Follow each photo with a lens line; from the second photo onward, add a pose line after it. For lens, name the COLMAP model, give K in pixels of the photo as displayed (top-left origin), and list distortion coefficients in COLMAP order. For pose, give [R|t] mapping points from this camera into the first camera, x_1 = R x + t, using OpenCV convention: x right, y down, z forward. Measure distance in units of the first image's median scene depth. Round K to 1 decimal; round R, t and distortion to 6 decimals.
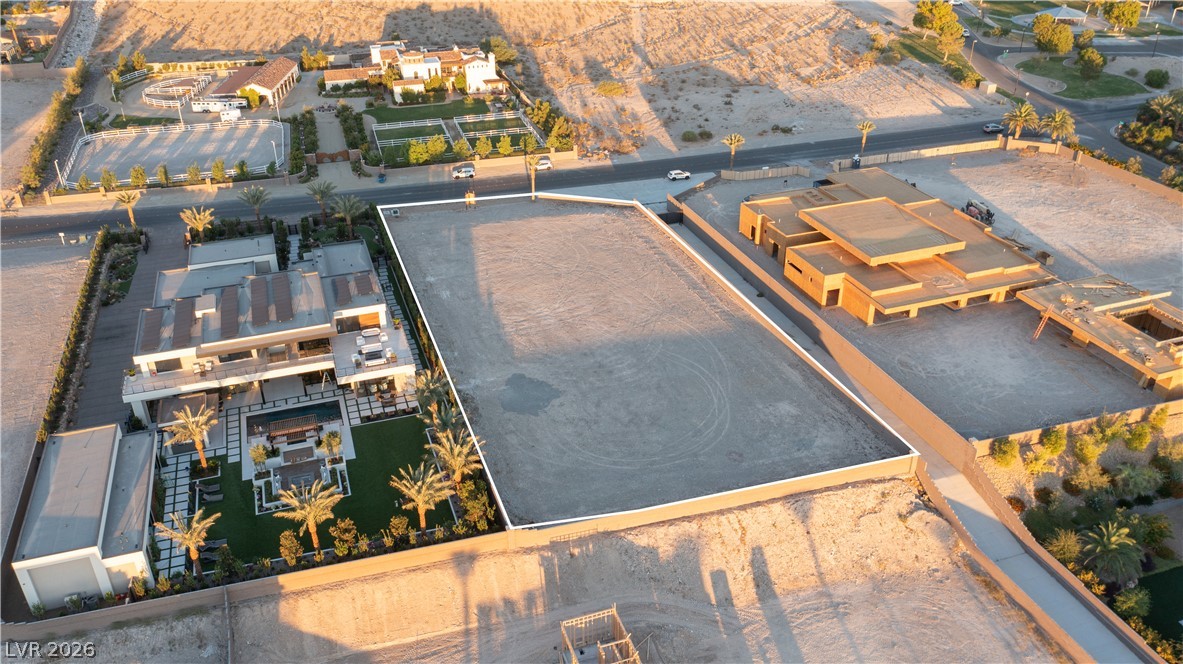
lens RADIAL K [[925.4, 0, 586.4], [0, 925.4, 318.0], [0, 0, 1]] dist [-0.008033, 0.012872]
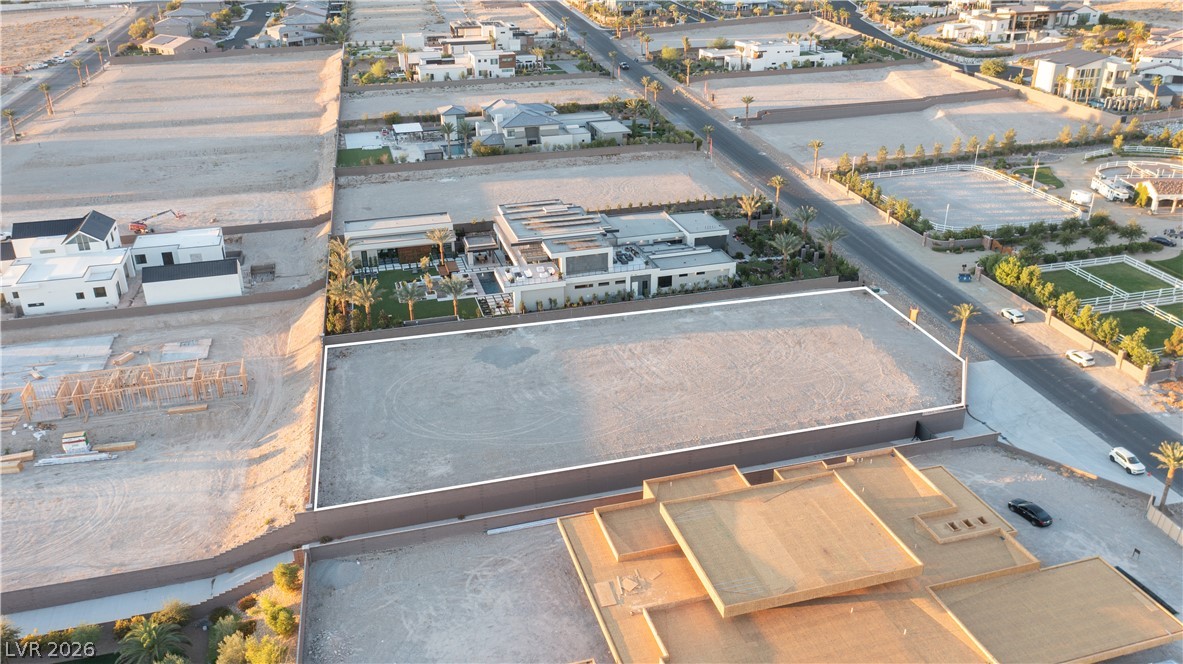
lens RADIAL K [[925.4, 0, 593.2], [0, 925.4, 334.3], [0, 0, 1]] dist [-0.008033, 0.012872]
pose [[-0.054327, 0.433846, -0.899348, 0.750176], [-0.464774, 0.786175, 0.407327, -0.362317], [0.883761, 0.440122, 0.158929, 0.659898]]
